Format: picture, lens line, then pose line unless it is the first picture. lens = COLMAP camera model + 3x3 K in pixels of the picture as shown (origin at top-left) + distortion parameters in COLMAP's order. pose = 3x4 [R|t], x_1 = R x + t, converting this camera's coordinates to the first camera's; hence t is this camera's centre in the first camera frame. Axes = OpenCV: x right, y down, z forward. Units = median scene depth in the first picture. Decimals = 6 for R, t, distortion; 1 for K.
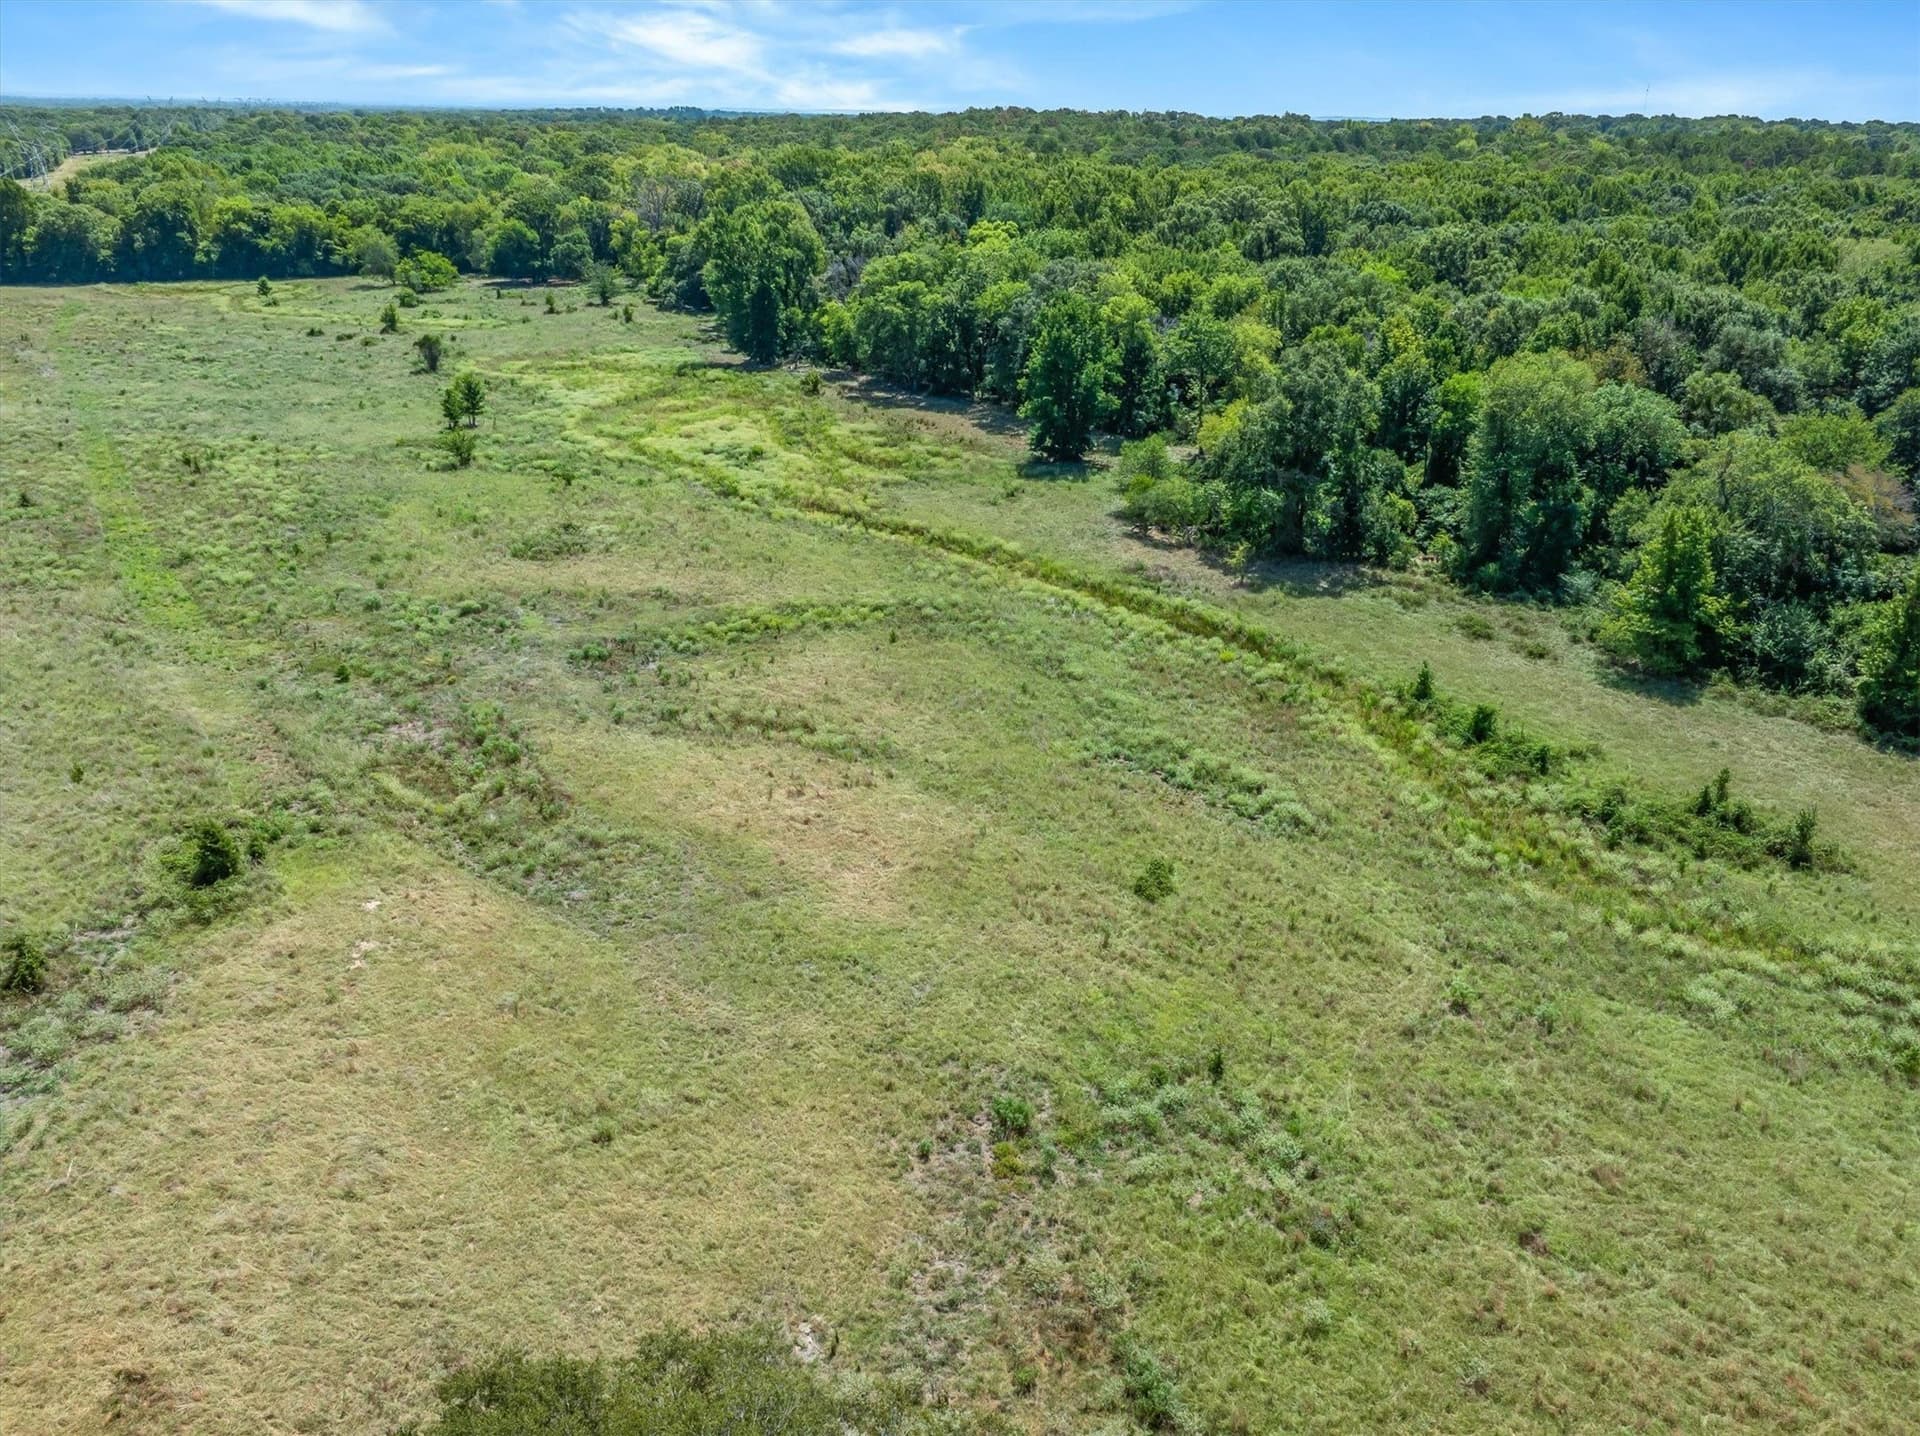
lens RADIAL K [[1422.8, 0, 960.0], [0, 1422.8, 718.0], [0, 0, 1]] dist [-0.031569, -0.002815]
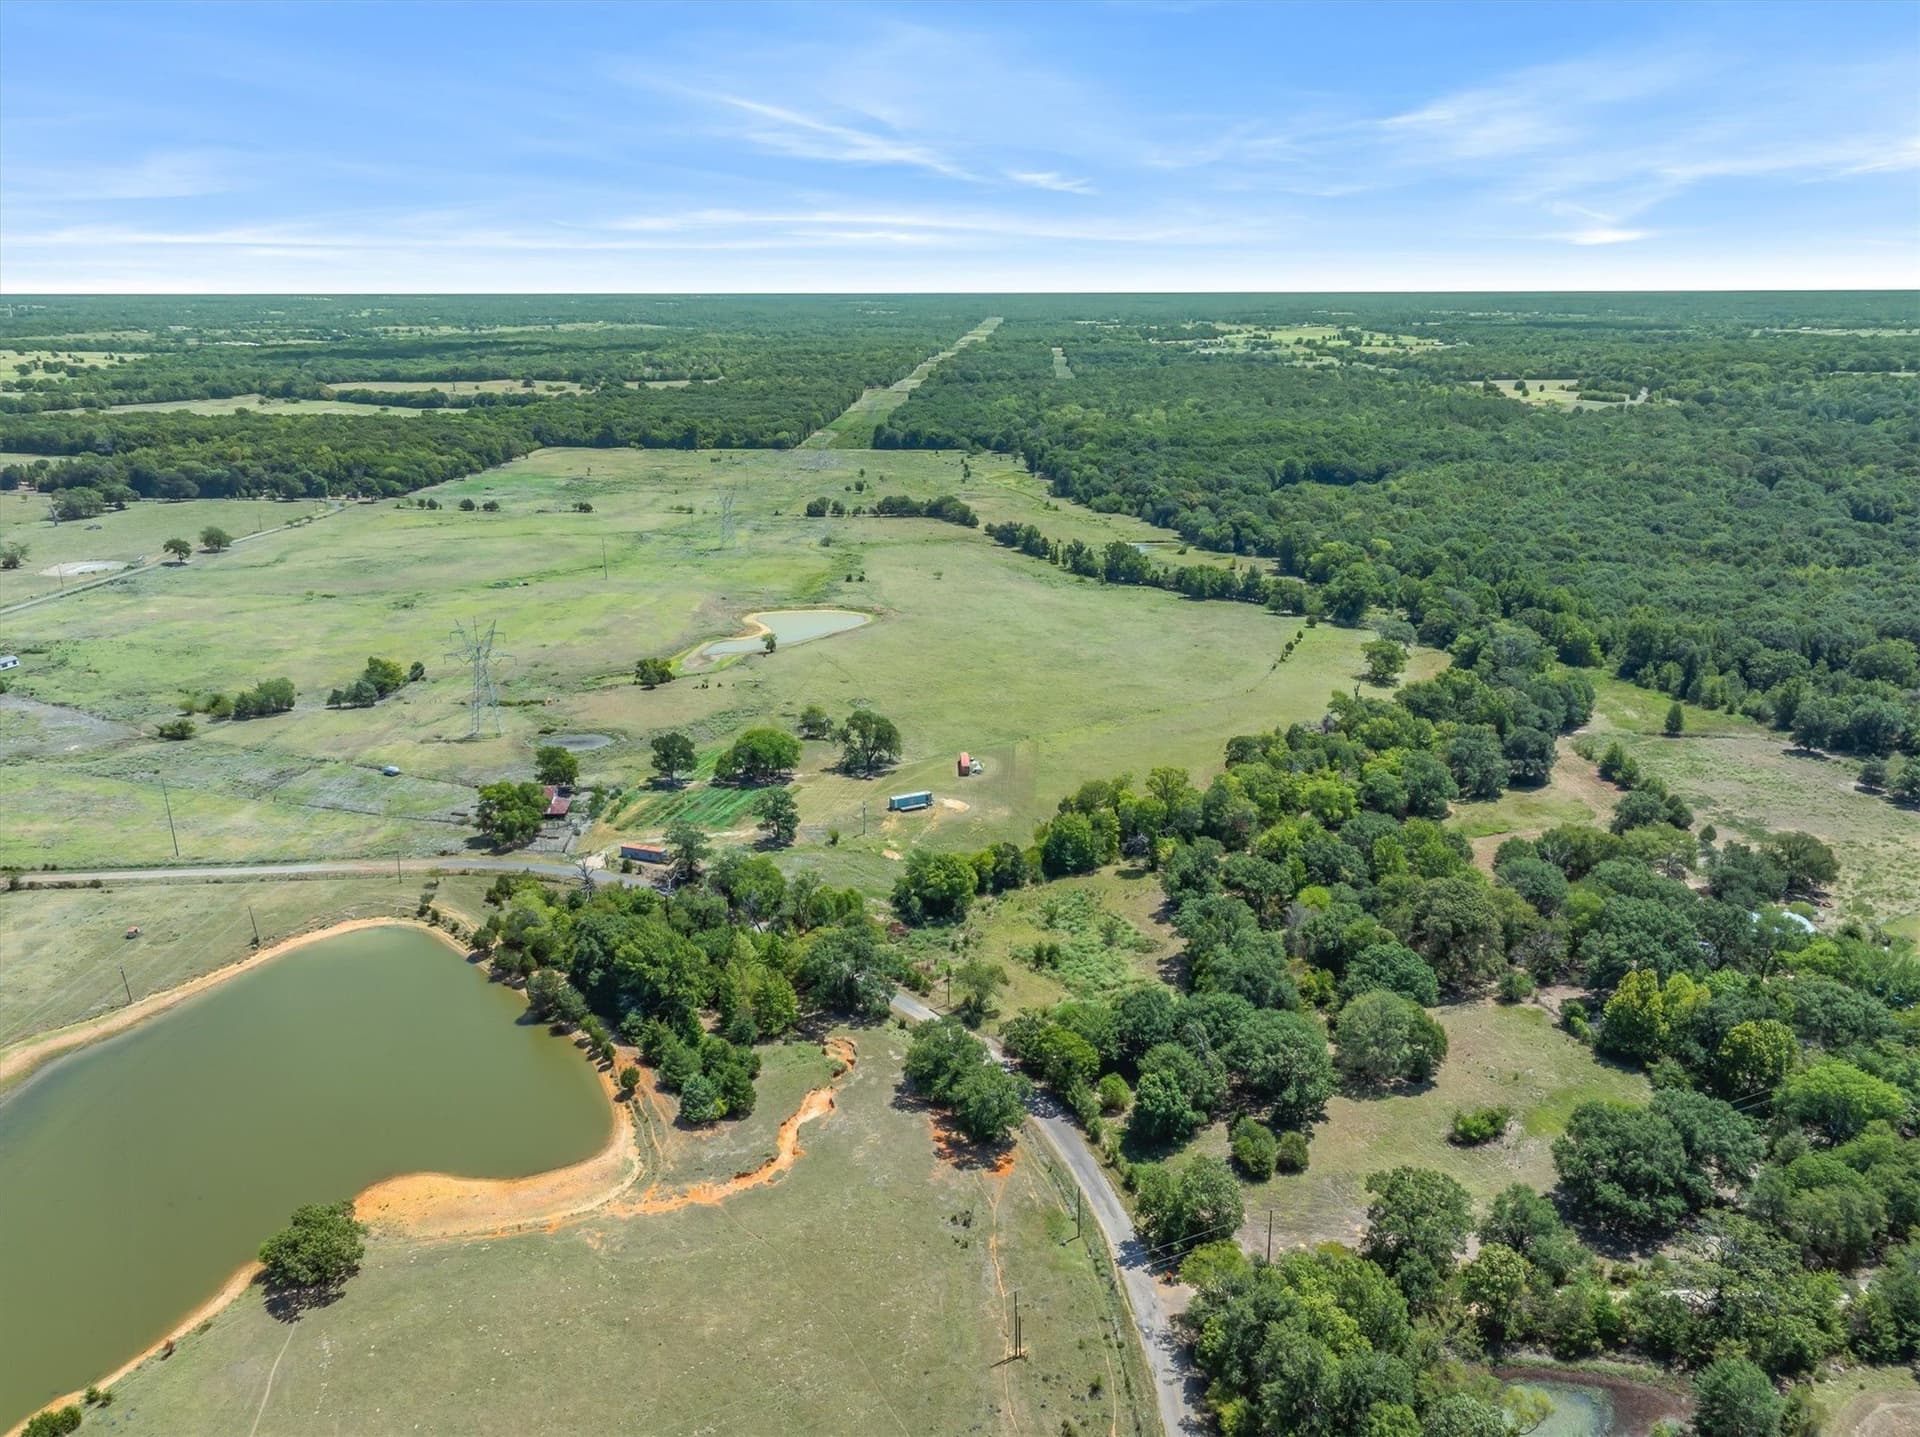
lens RADIAL K [[1331.0, 0, 902.8], [0, 1331.0, 718.8], [0, 0, 1]] dist [0.009885, -0.052020]
pose [[0.896299, 0.107285, -0.430277, 1.065305], [-0.146773, 0.987376, -0.059549, 0.643297], [0.418456, 0.116527, 0.900731, -2.226515]]
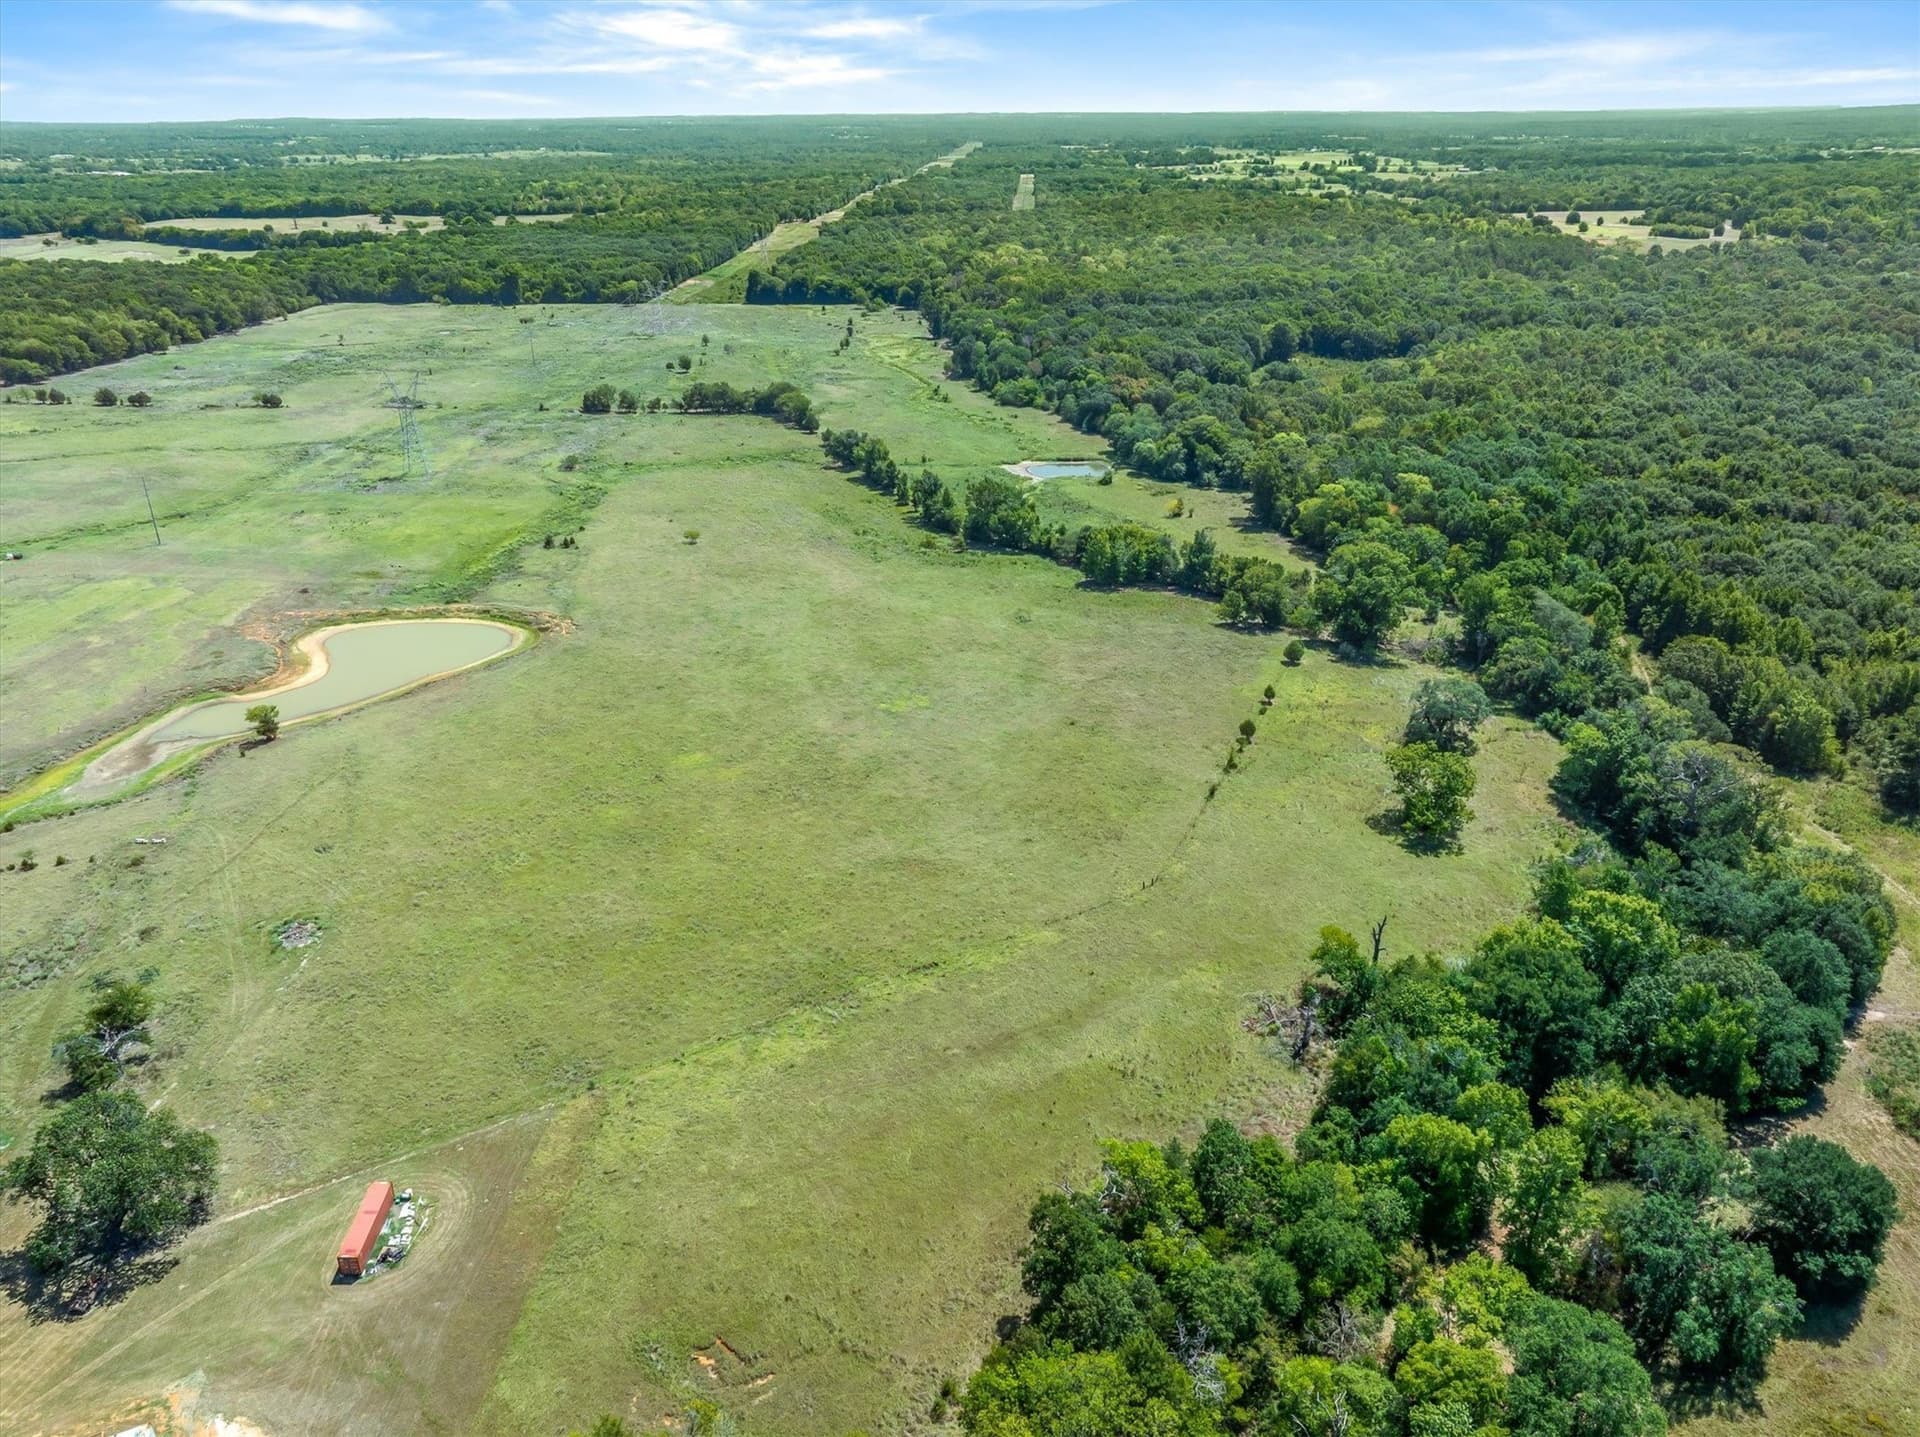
lens RADIAL K [[1336.0, 0, 917.5], [0, 1336.0, 716.5], [0, 0, 1]] dist [-0.014067, 0.004266]
pose [[0.902202, 0.148774, -0.404843, 0.937162], [-0.141054, 0.988787, 0.049024, 0.377287], [0.407597, 0.012875, 0.913071, -1.464113]]
